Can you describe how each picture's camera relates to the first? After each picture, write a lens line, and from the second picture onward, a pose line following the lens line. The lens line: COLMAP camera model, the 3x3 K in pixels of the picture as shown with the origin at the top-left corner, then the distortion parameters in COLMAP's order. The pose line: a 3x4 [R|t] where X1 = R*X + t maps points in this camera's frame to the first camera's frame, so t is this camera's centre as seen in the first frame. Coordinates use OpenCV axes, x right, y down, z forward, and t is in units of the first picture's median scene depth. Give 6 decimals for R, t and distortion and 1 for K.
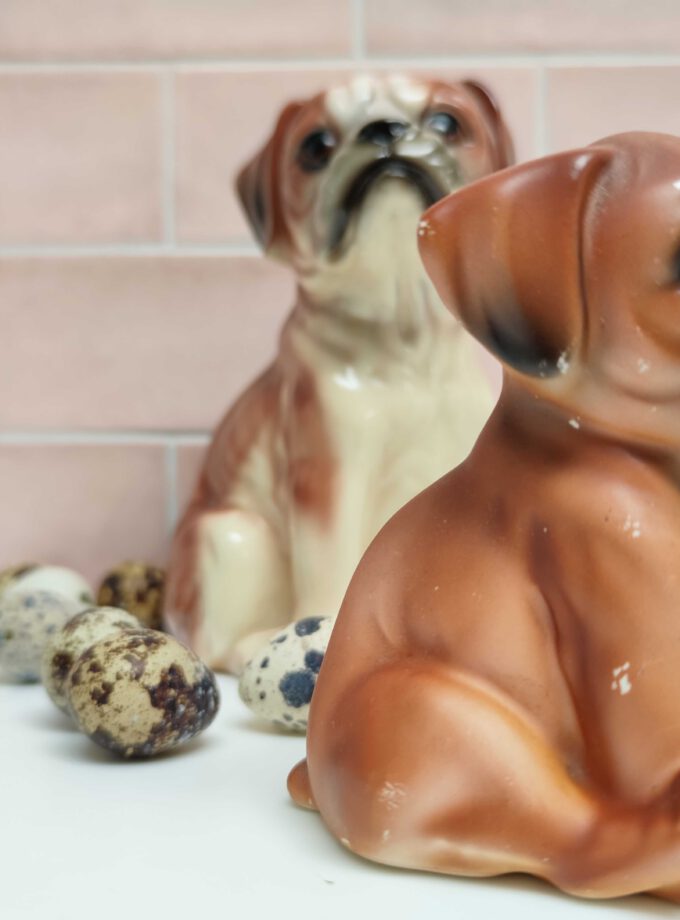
lens RADIAL K [[921.3, 0, 340.0], [0, 921.3, 460.0], [0, 0, 1]] dist [0.040099, -0.124450]
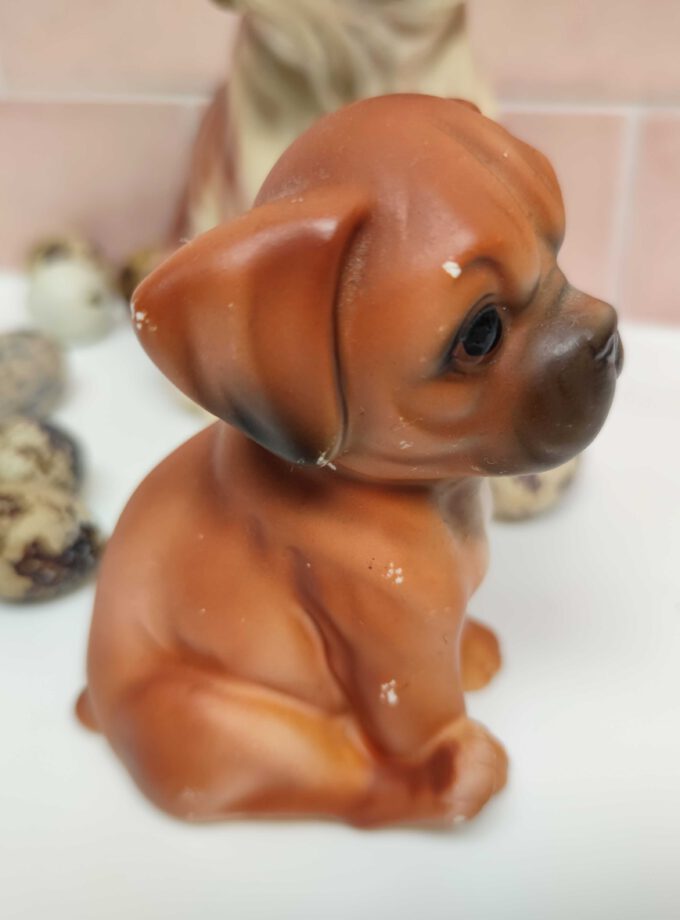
lens RADIAL K [[921.3, 0, 340.0], [0, 921.3, 460.0], [0, 0, 1]] dist [0.040099, -0.124450]
pose [[0.943493, -0.203912, 0.261230, 0.019972], [0.046705, 0.862230, 0.504359, -0.504584], [-0.328085, -0.463658, 0.823032, 0.229103]]
